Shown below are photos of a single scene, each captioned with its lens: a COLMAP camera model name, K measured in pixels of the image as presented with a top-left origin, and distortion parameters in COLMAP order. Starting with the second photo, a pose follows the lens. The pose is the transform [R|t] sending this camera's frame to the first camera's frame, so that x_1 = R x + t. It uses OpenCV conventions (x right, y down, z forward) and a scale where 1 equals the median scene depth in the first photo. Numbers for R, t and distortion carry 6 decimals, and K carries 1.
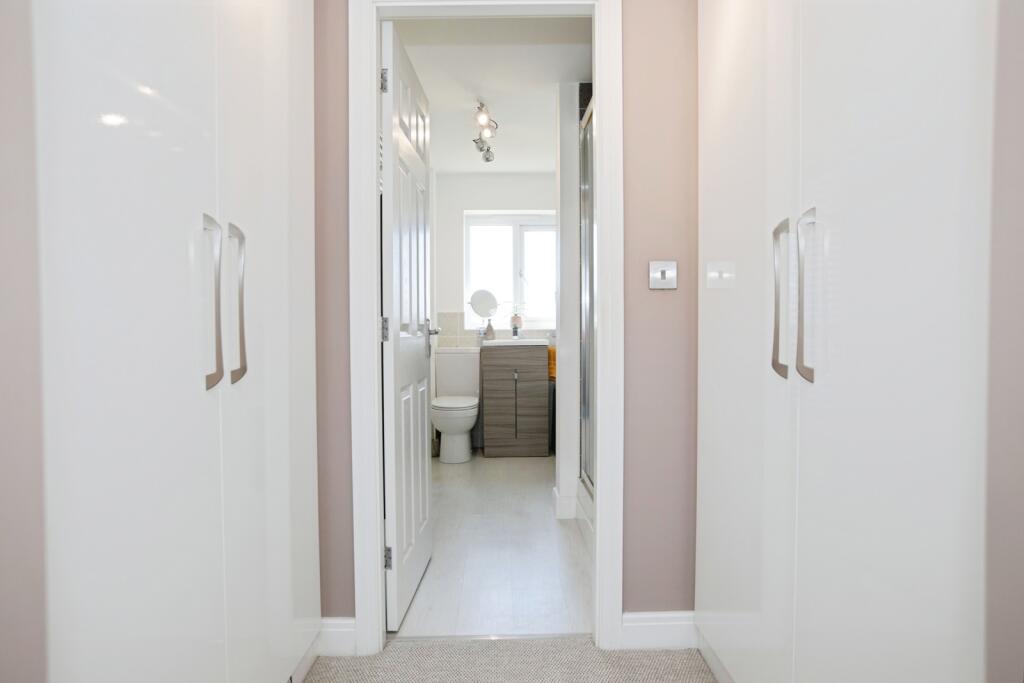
lens RADIAL K [[599.1, 0, 512.0], [0, 599.1, 341.5], [0, 0, 1]] dist [-0.000199, -0.000007]
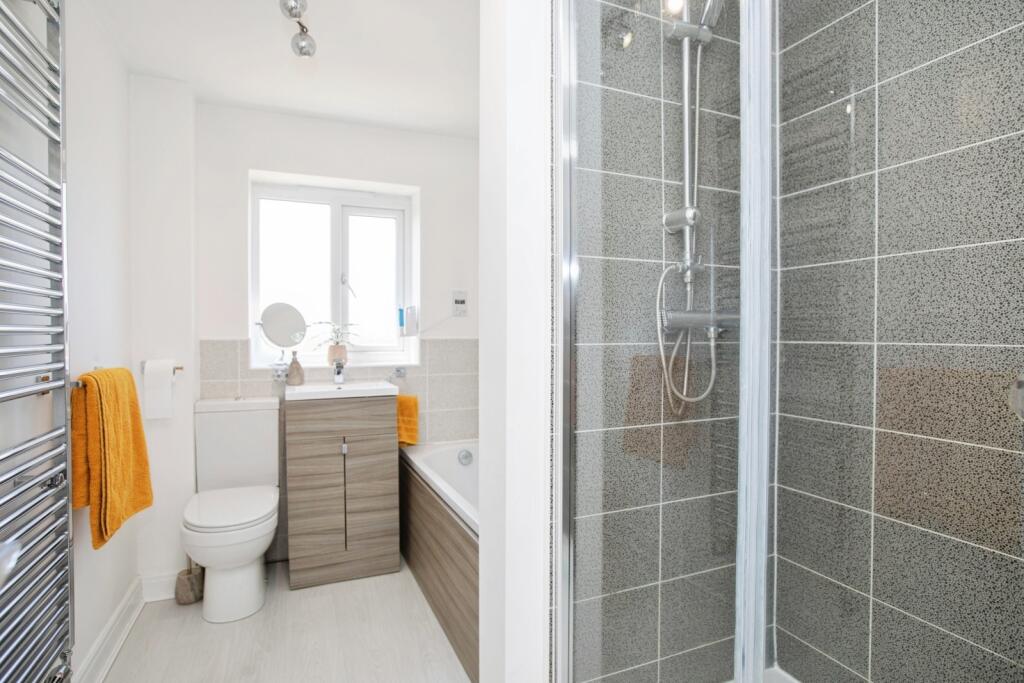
lens RADIAL K [[531.1, 0, 512.0], [0, 531.1, 341.5], [0, 0, 1]] dist [-0.042143, 0.000141]
pose [[0.926553, -0.004866, 0.376133, -0.035612], [0.007335, 0.999960, -0.005132, -0.044349], [-0.376092, 0.007514, 0.926552, 0.431641]]
